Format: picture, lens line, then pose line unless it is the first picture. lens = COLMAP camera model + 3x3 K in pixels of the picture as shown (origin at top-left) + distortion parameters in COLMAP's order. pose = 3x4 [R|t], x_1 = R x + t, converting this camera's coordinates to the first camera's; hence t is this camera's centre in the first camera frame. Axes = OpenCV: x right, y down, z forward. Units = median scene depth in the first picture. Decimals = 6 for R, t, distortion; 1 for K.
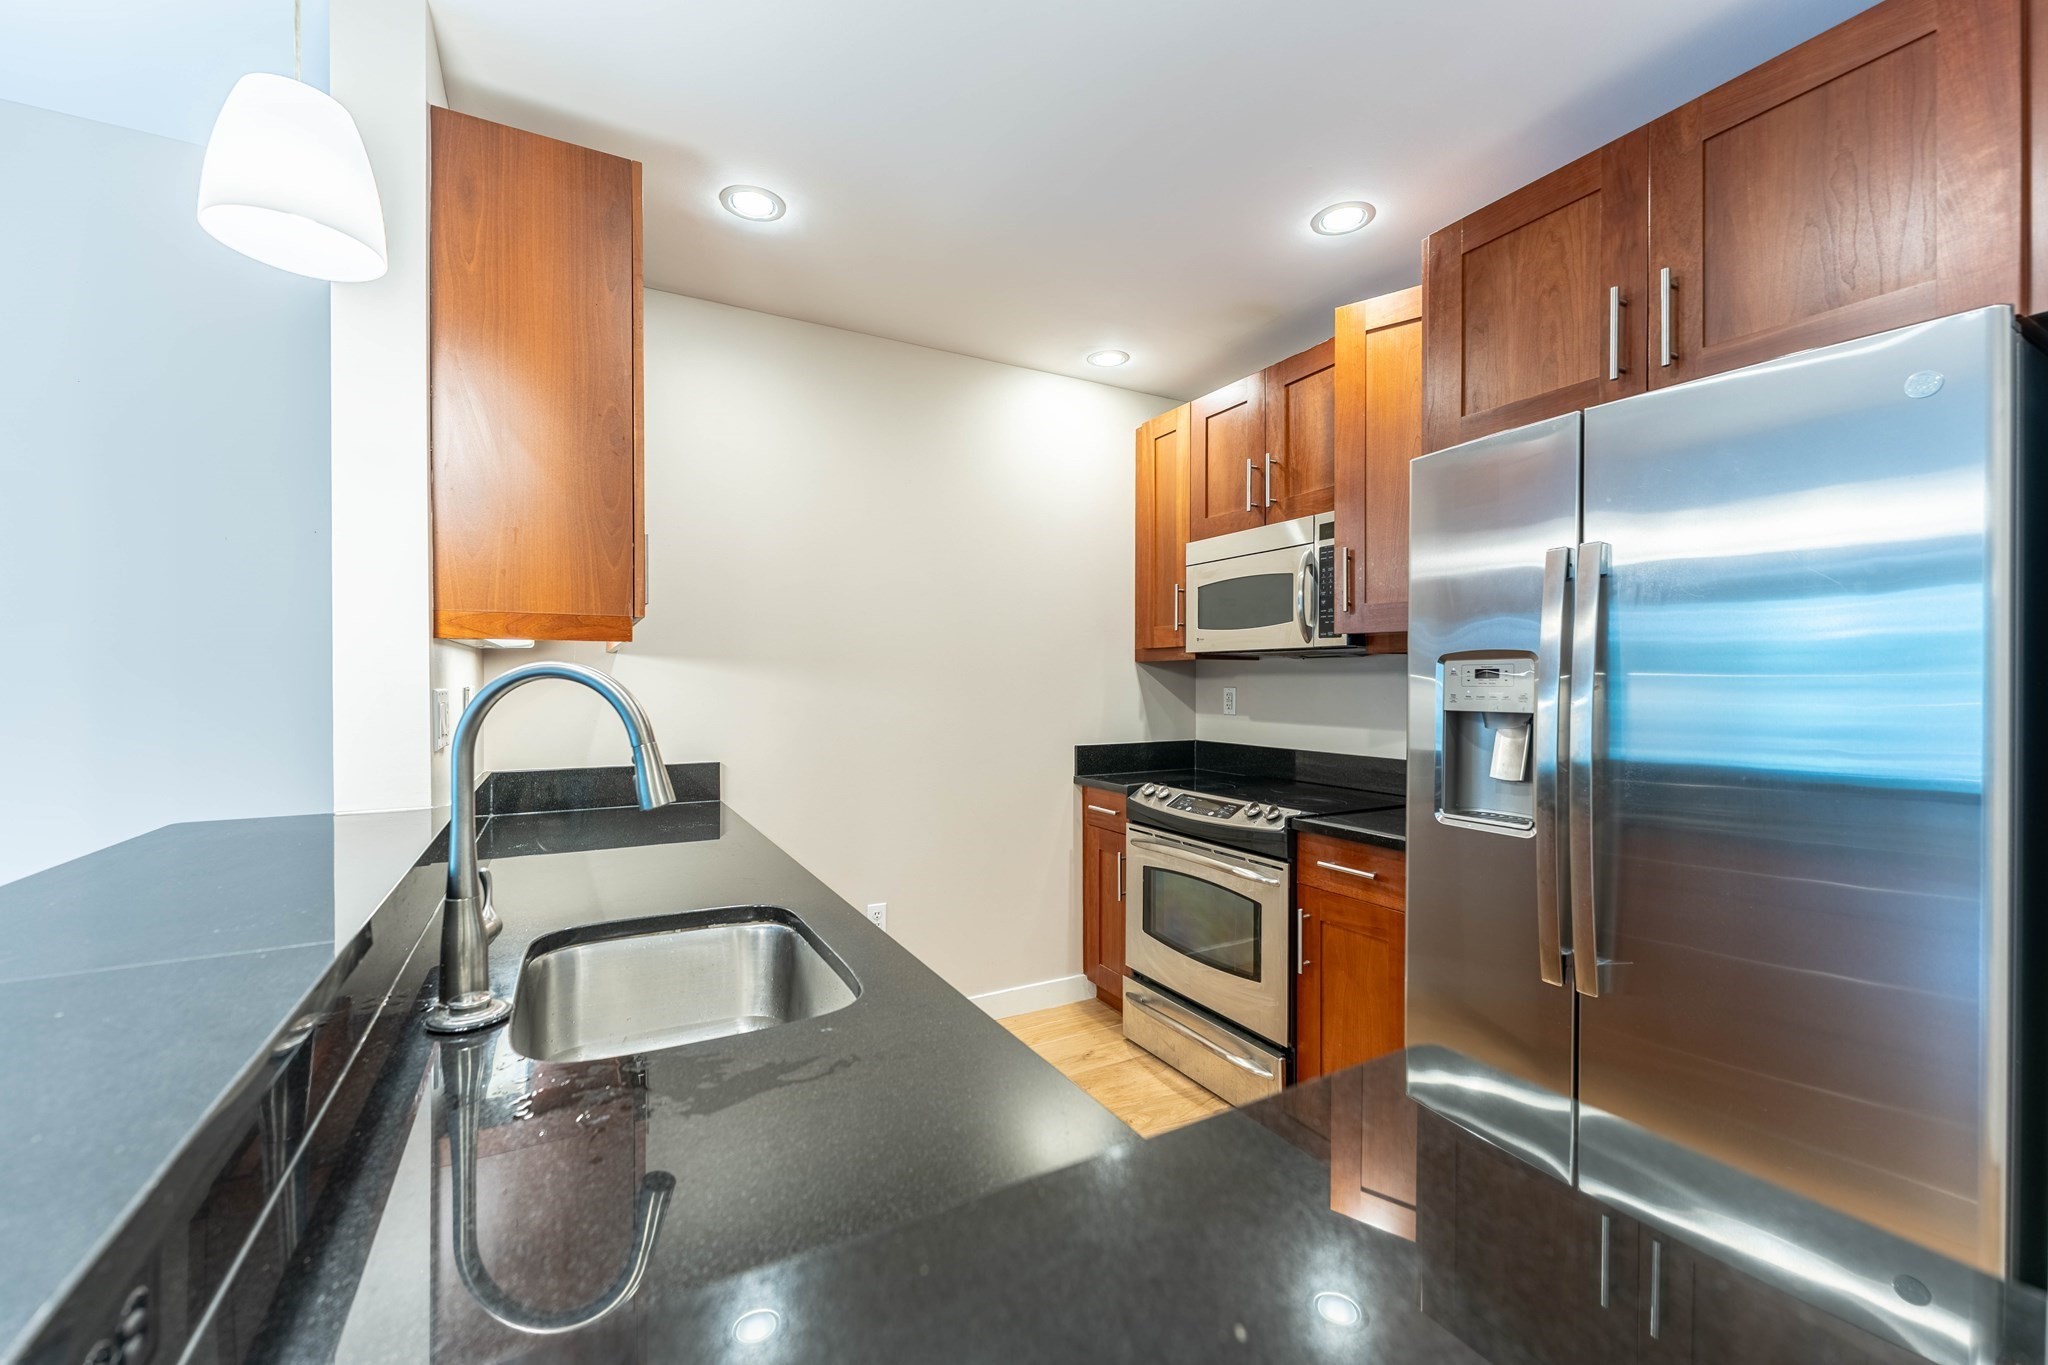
lens RADIAL K [[822.2, 0, 1016.2], [0, 822.2, 687.6], [0, 0, 1]] dist [-0.000499, -0.000048]
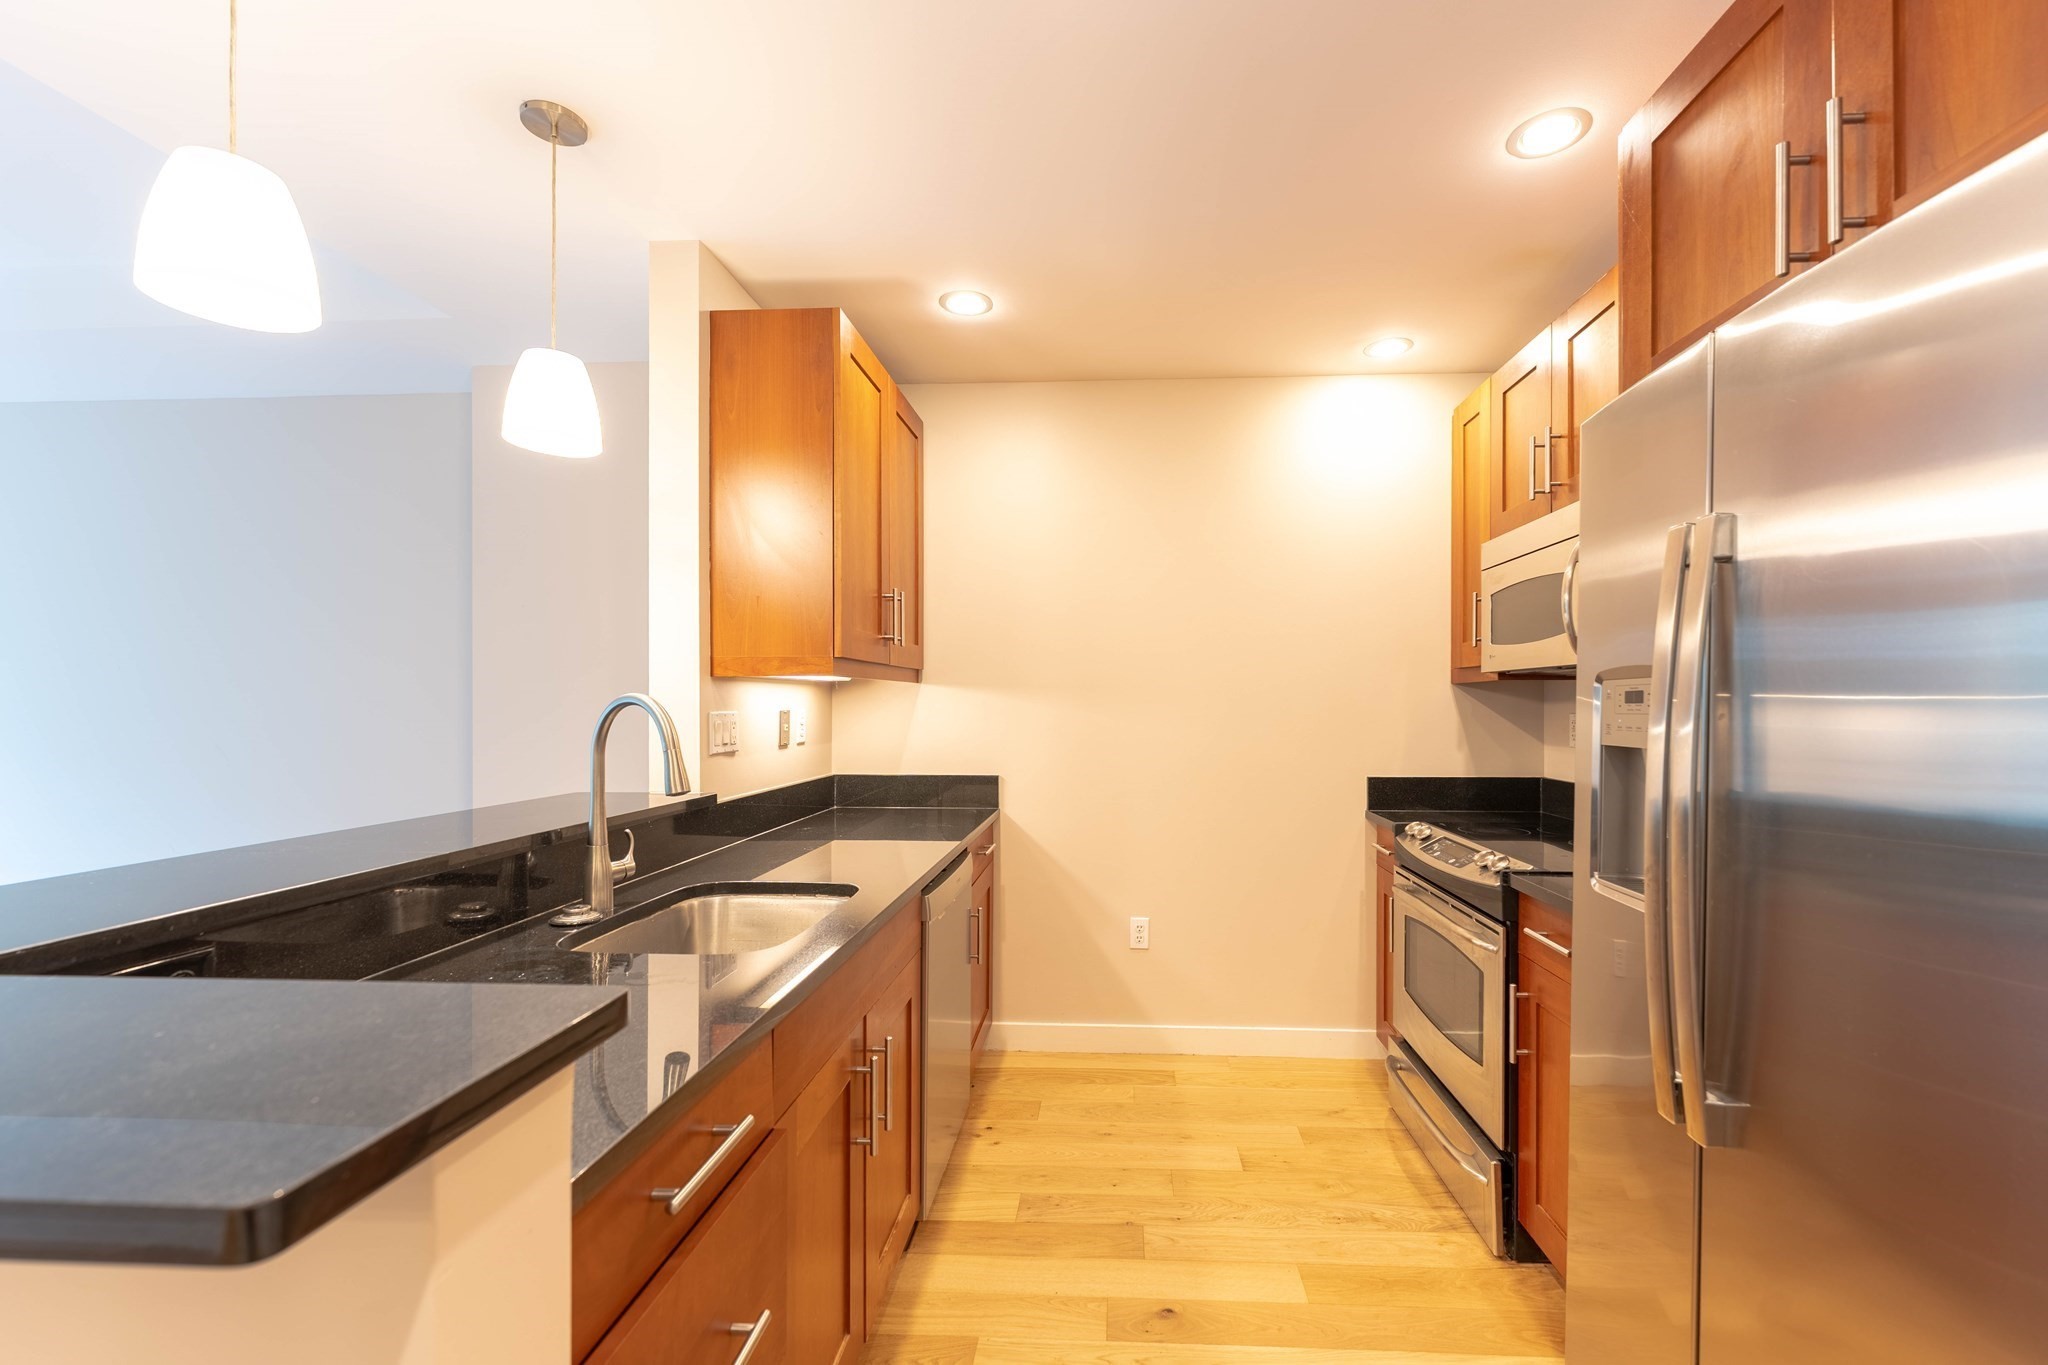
lens RADIAL K [[830.2, 0, 1069.8], [0, 830.2, 703.0], [0, 0, 1]] dist [-0.001863, 0.000014]
pose [[0.851607, -0.001810, -0.524178, 0.356808], [-0.003811, 0.999946, -0.009644, -0.001506], [0.524168, 0.010210, 0.851554, 0.053456]]
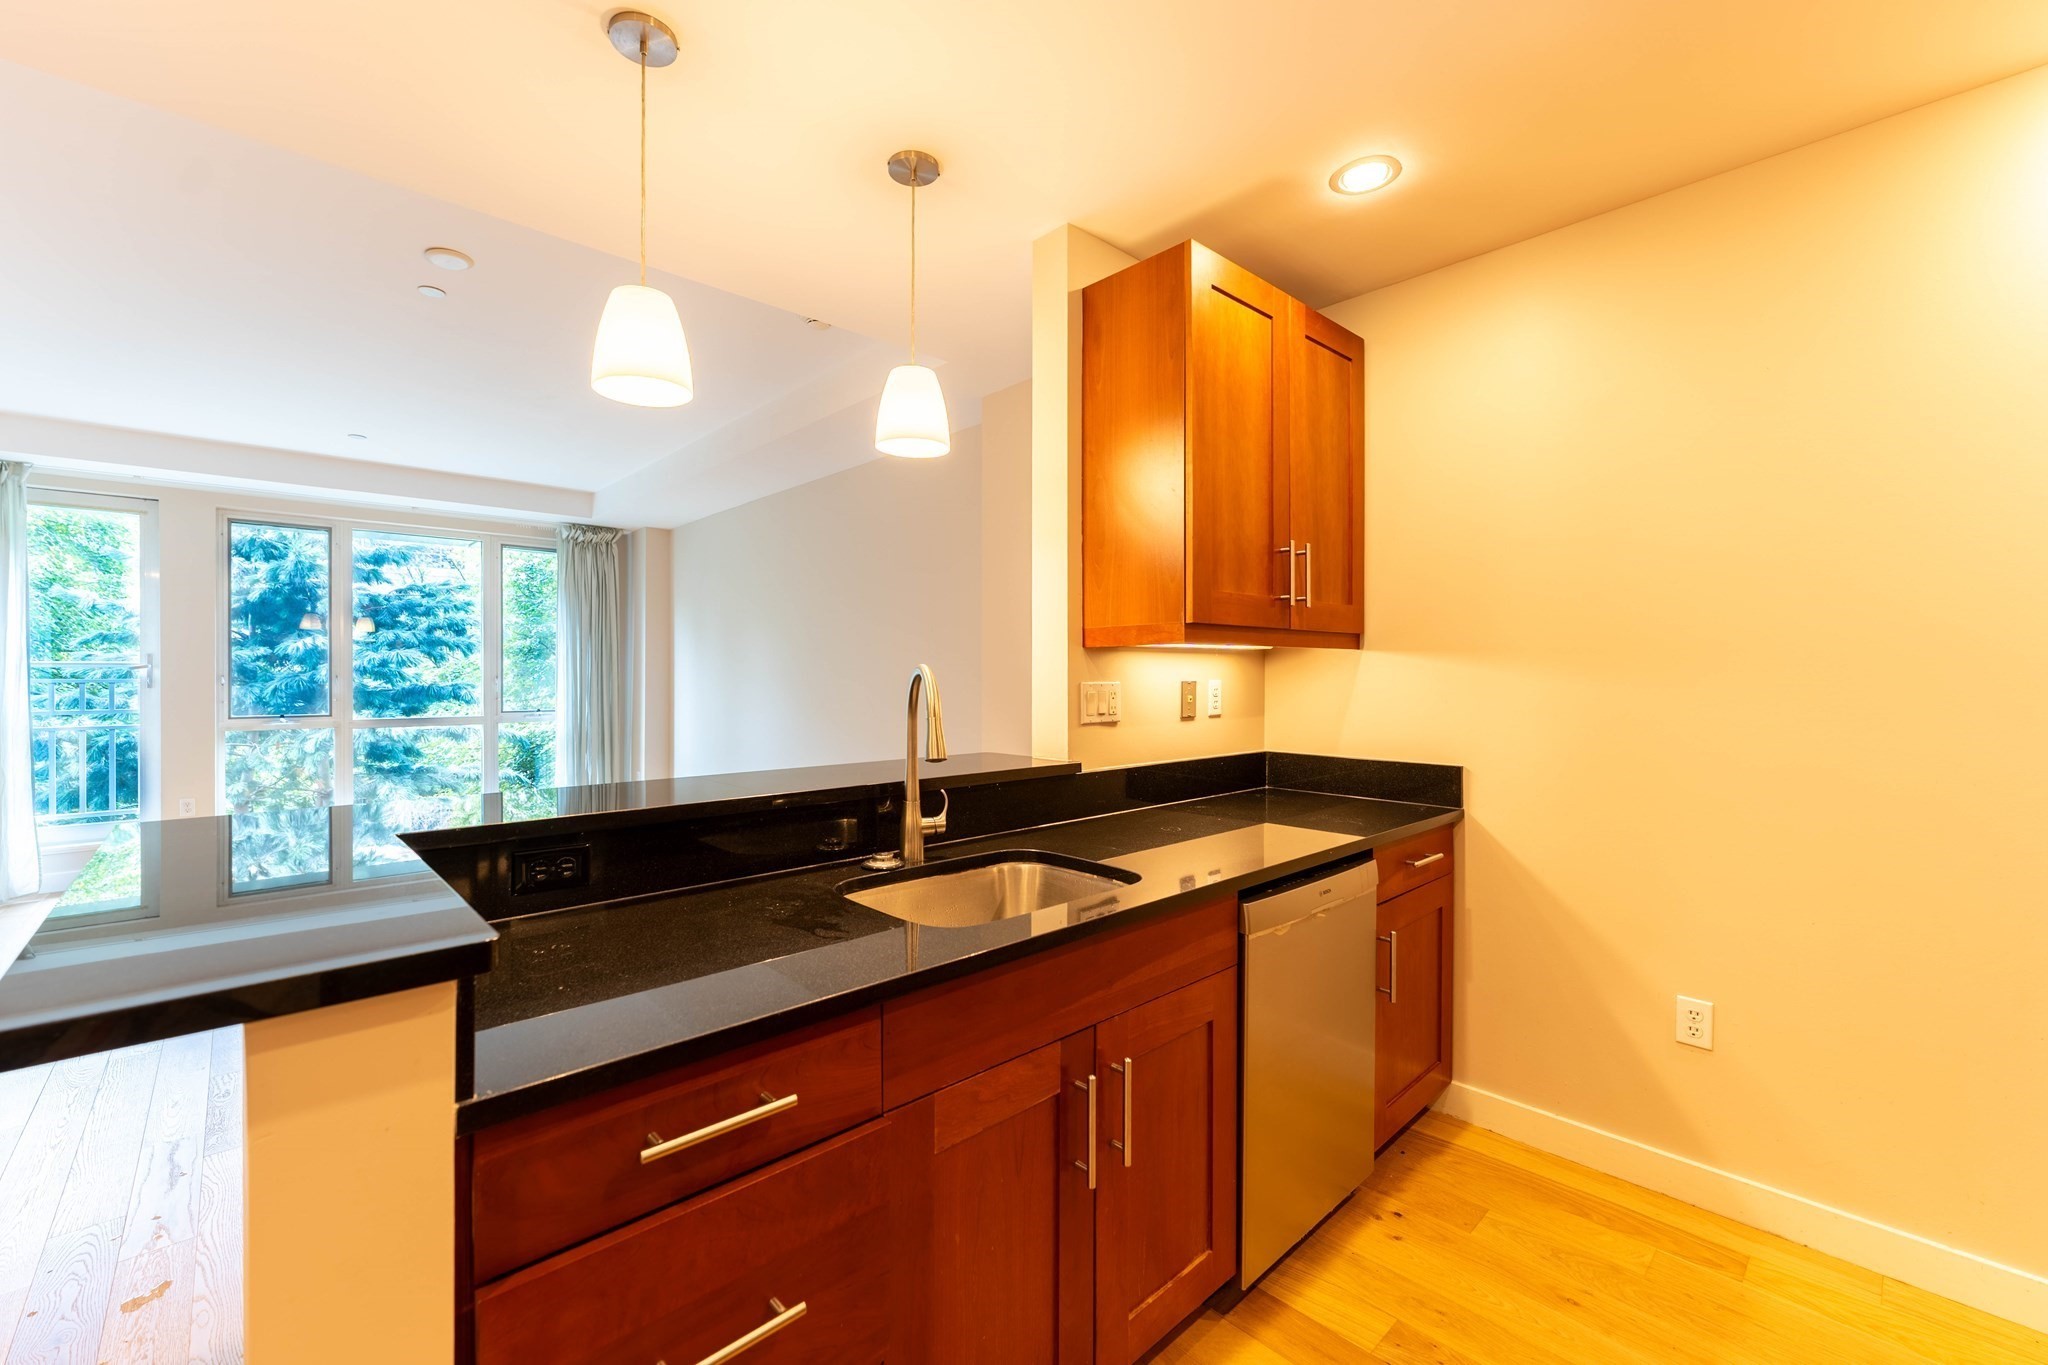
lens RADIAL K [[828.1, 0, 993.1], [0, 828.1, 674.1], [0, 0, 1]] dist [0.000004, 0.000025]
pose [[0.244506, -0.000354, -0.969648, 0.414777], [-0.008352, 0.999962, -0.002471, -0.004724], [0.969612, 0.008703, 0.244493, 0.288541]]
